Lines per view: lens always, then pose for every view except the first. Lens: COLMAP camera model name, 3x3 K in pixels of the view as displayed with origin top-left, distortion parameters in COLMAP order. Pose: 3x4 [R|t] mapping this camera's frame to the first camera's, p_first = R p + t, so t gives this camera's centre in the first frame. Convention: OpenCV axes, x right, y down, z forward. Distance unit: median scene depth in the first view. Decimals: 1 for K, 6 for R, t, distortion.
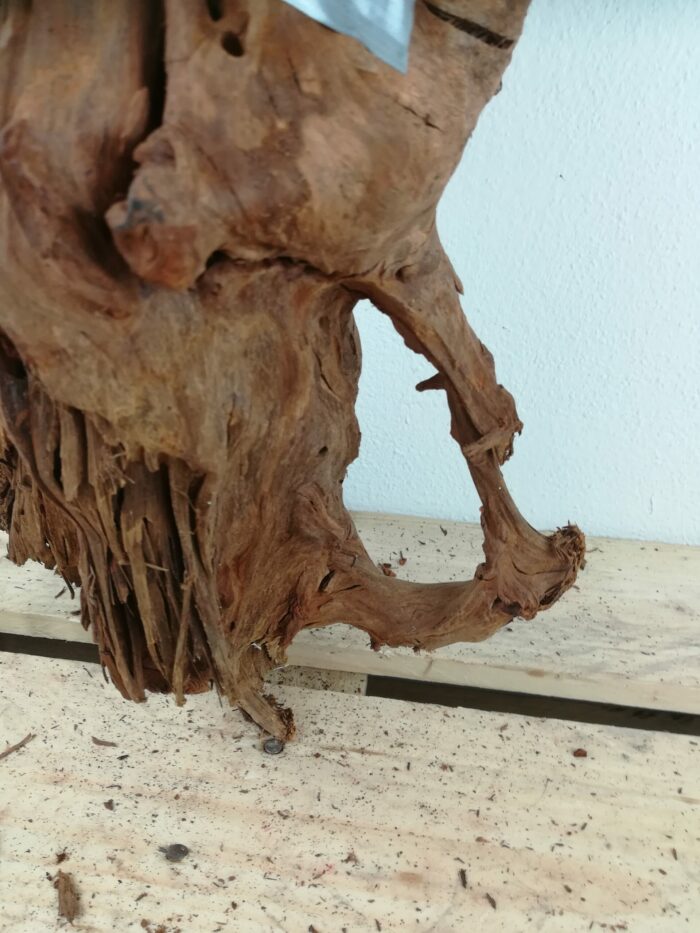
lens RADIAL K [[733.7, 0, 344.6], [0, 733.7, 468.5], [0, 0, 1]] dist [0.037946, -0.054439]
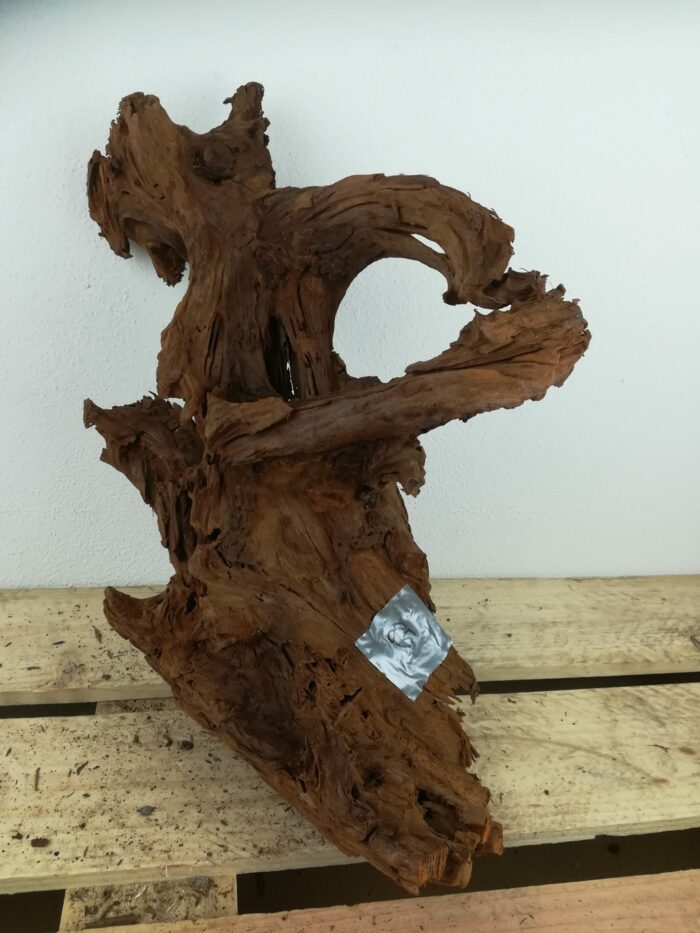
lens RADIAL K [[733.7, 0, 349.0], [0, 733.7, 467.1], [0, 0, 1]] dist [0.037946, -0.054439]
pose [[0.956832, -0.081444, 0.278995, -0.148492], [0.076261, 0.996654, 0.029402, -0.276385], [-0.280457, -0.006856, 0.959842, -0.712166]]
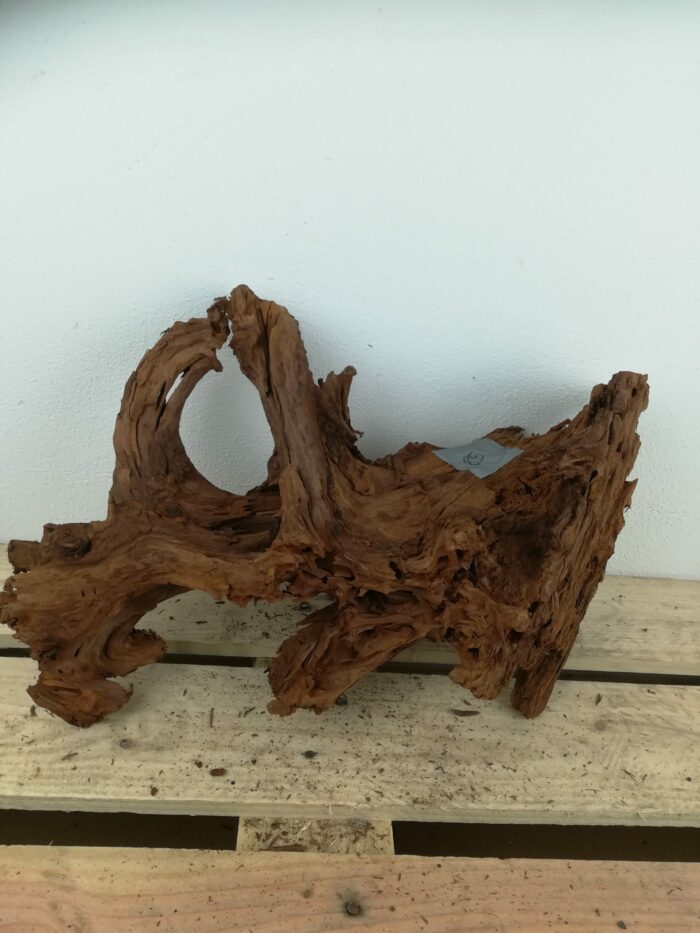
lens RADIAL K [[733.7, 0, 351.5], [0, 733.7, 459.7], [0, 0, 1]] dist [0.037946, -0.054439]
pose [[0.985459, -0.028063, 0.167579, -0.336220], [0.029189, 0.999565, -0.004255, -0.212843], [-0.167387, 0.009085, 0.985849, -0.787565]]
